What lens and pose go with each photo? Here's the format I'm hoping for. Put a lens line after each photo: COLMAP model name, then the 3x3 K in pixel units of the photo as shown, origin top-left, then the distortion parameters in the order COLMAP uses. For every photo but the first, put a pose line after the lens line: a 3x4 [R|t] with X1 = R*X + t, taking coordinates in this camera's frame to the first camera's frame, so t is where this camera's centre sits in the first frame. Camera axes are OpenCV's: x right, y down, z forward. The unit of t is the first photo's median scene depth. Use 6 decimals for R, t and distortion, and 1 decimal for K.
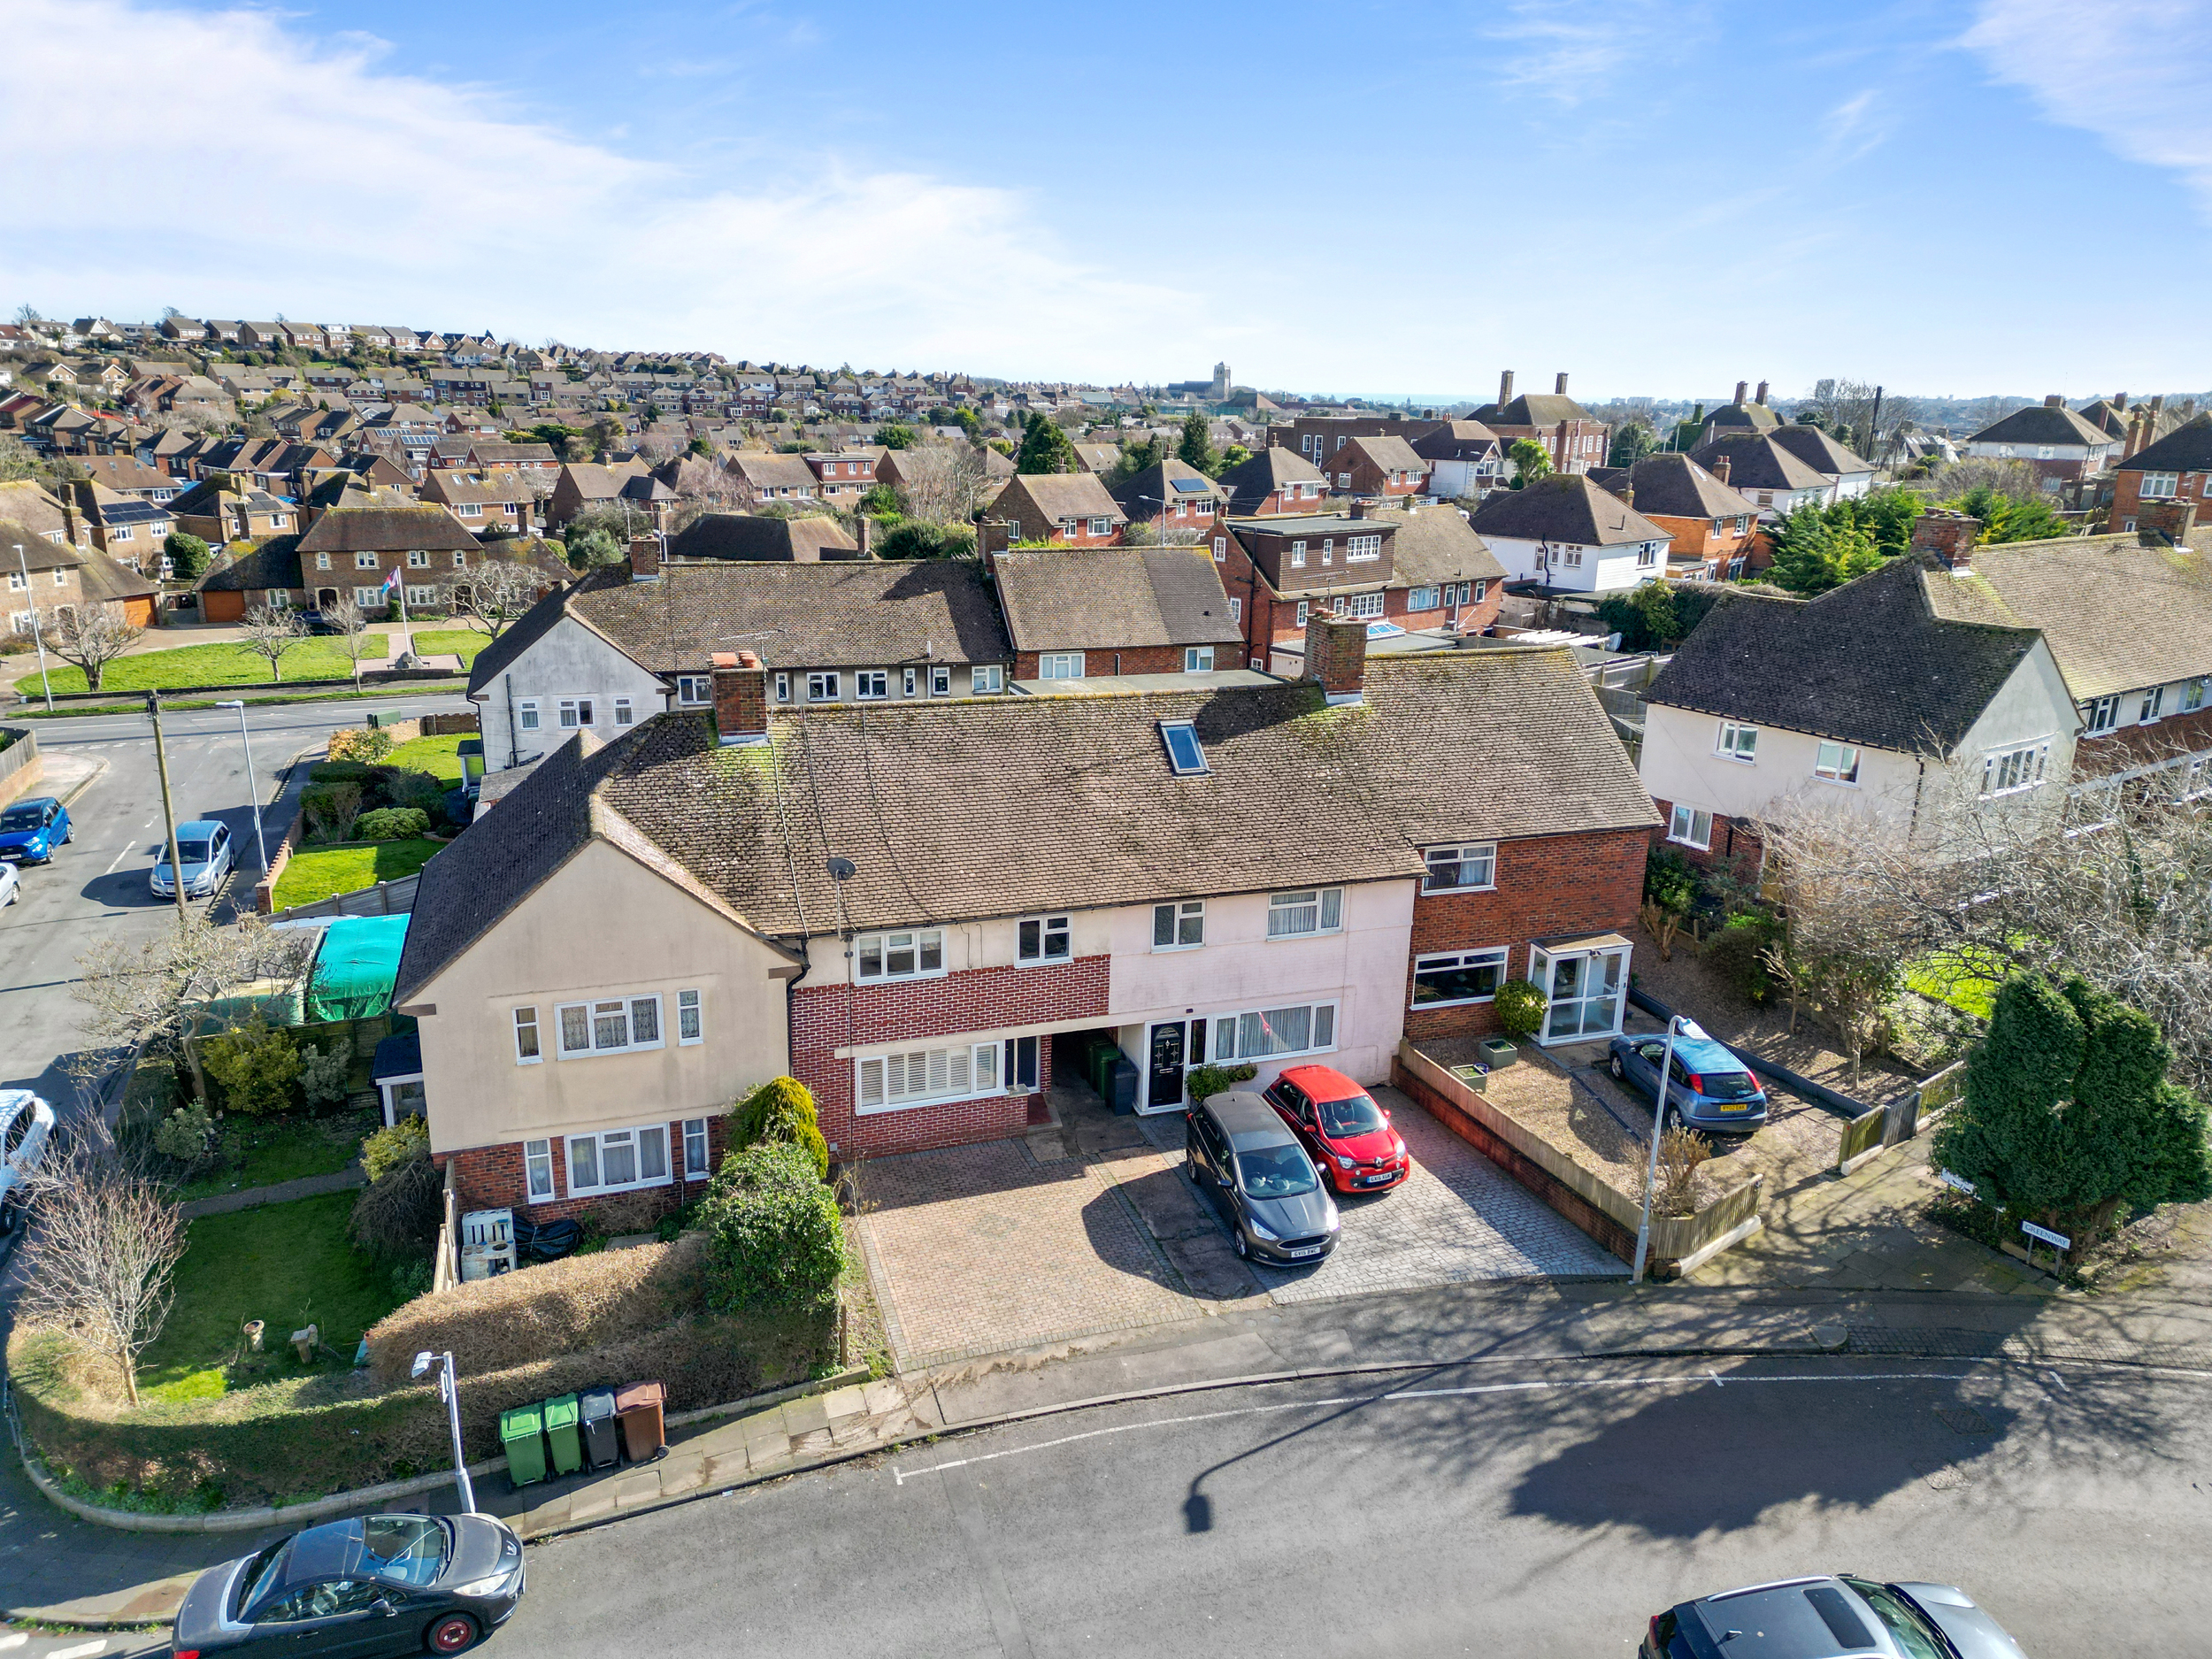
lens RADIAL K [[1516.4, 0, 1148.4], [0, 1516.4, 795.9], [0, 0, 1]] dist [0.074157, -0.068813]
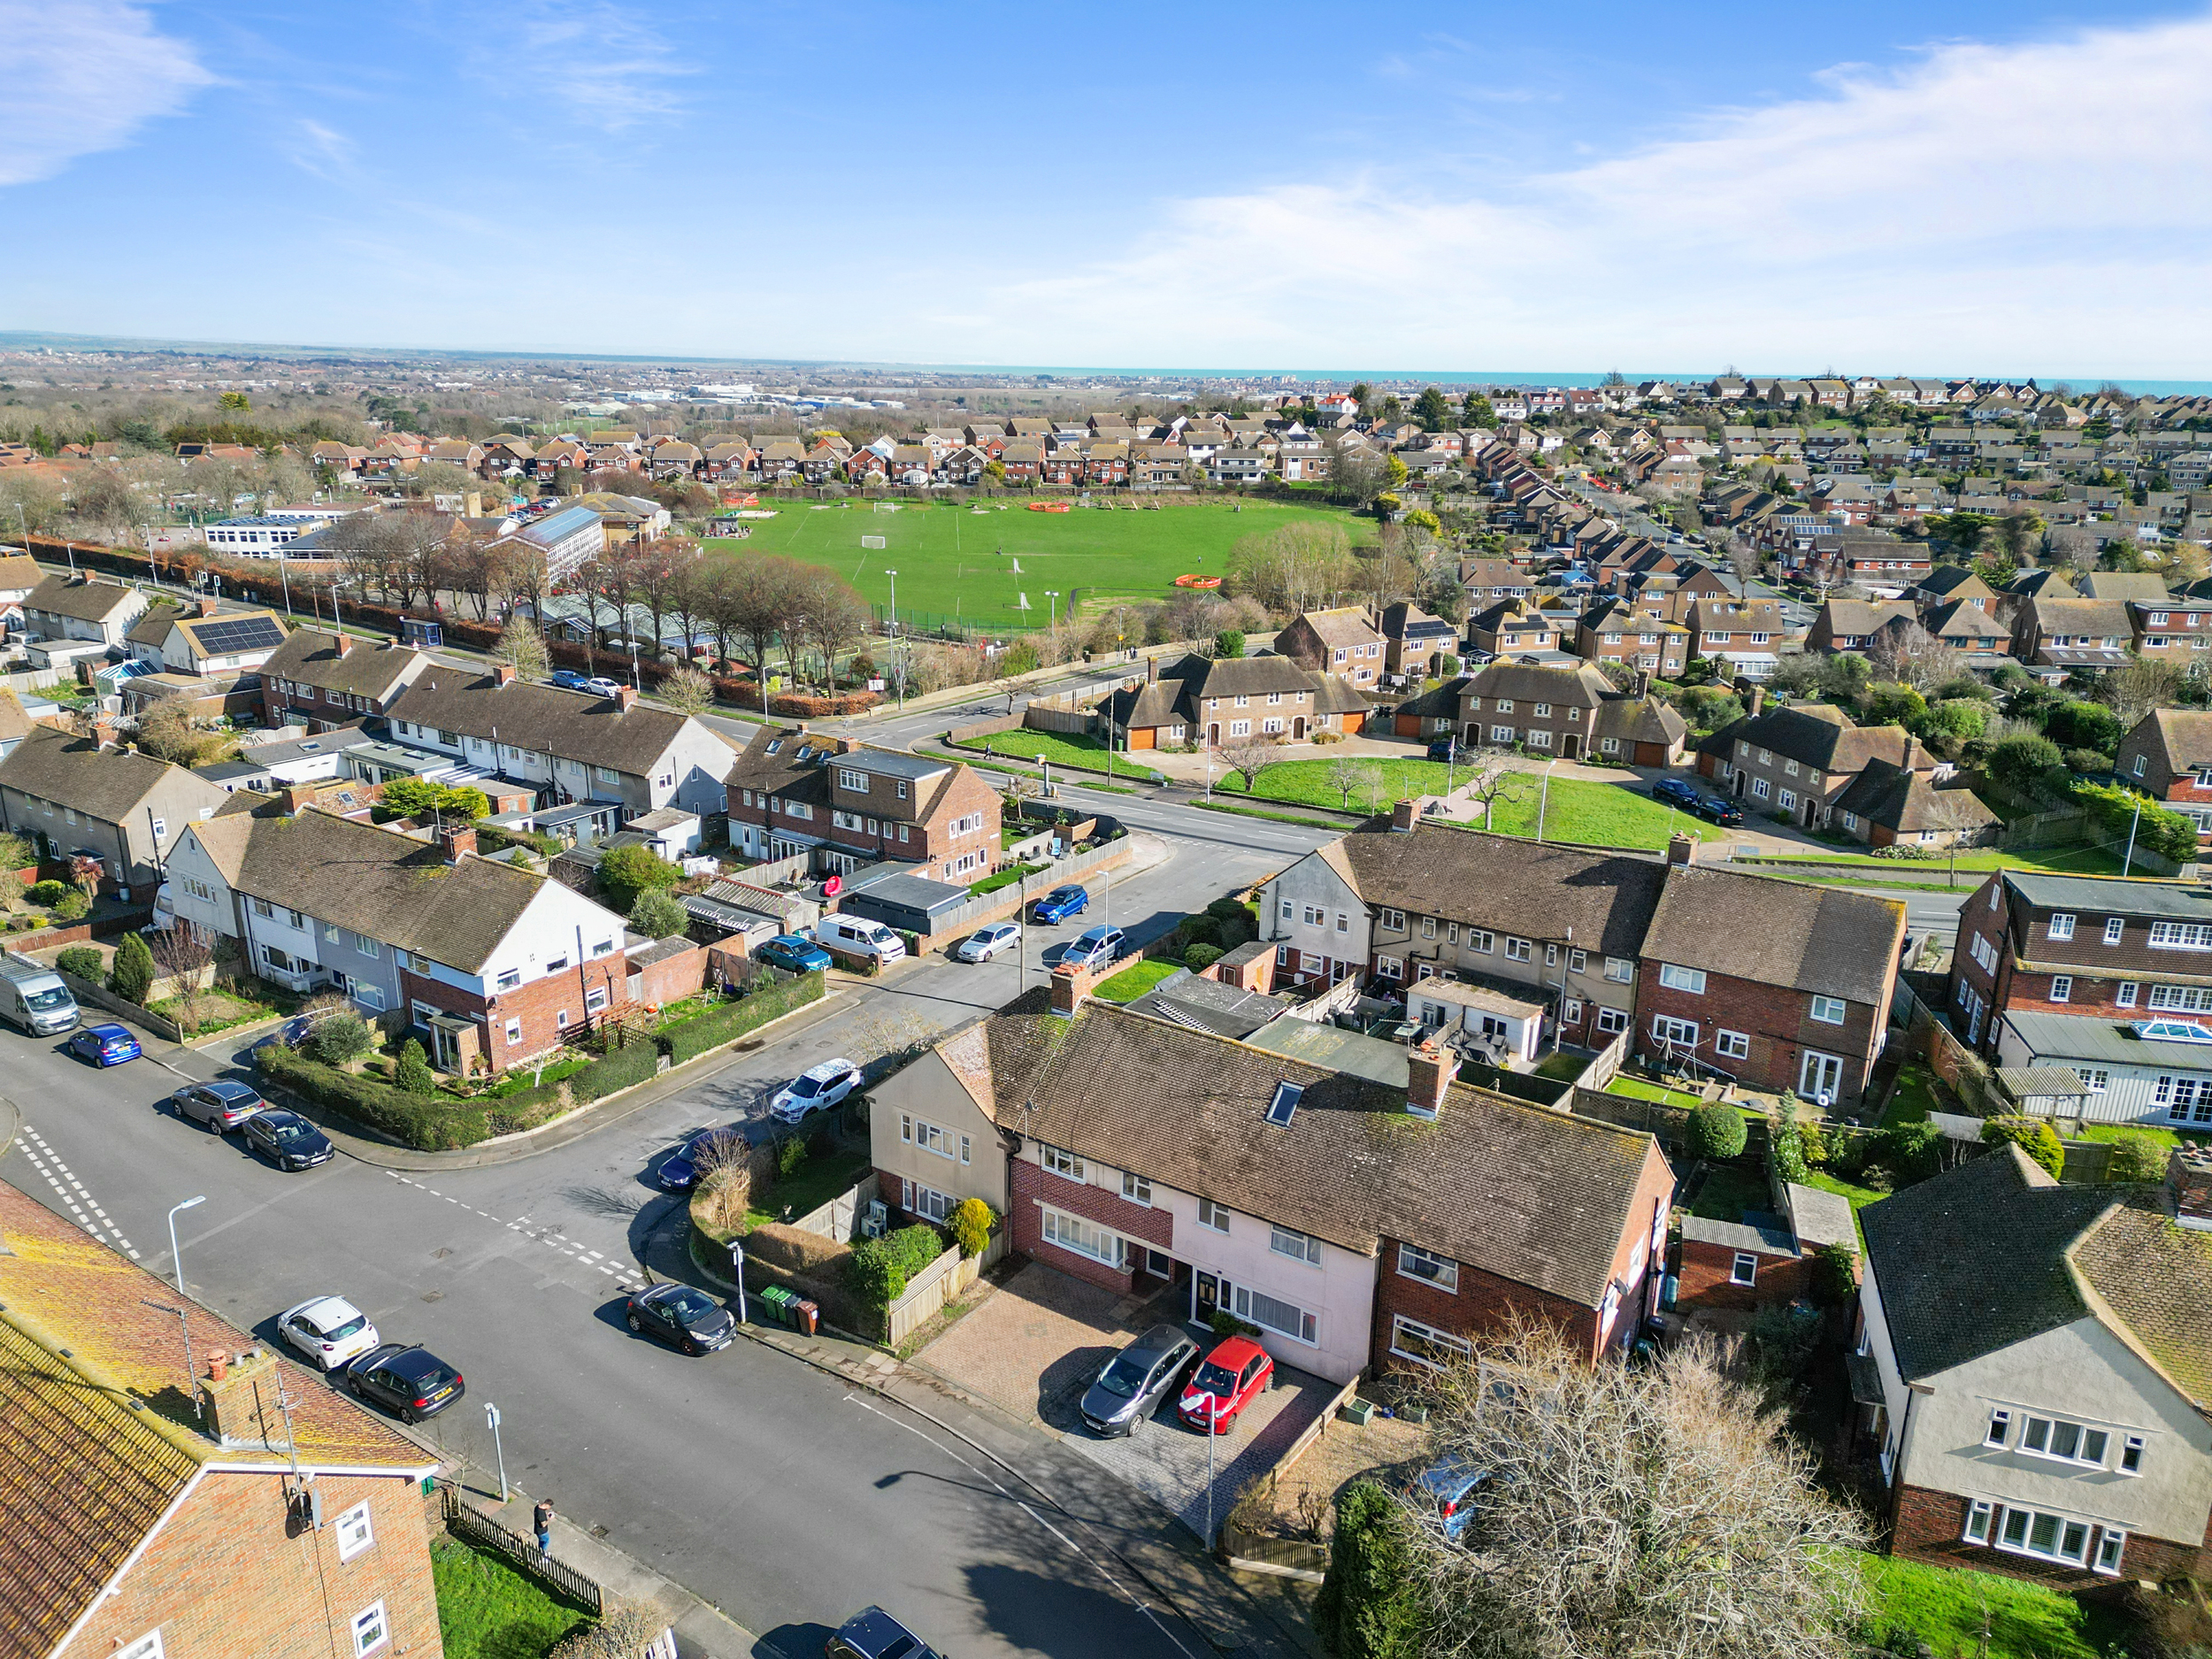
lens RADIAL K [[1516.4, 0, 1148.4], [0, 1516.4, 795.9], [0, 0, 1]] dist [0.074157, -0.068813]
pose [[0.616453, 0.206484, -0.759836, 0.540504], [-0.224232, 0.971082, 0.081971, -0.223441], [0.754788, 0.119849, 0.644927, -0.057066]]
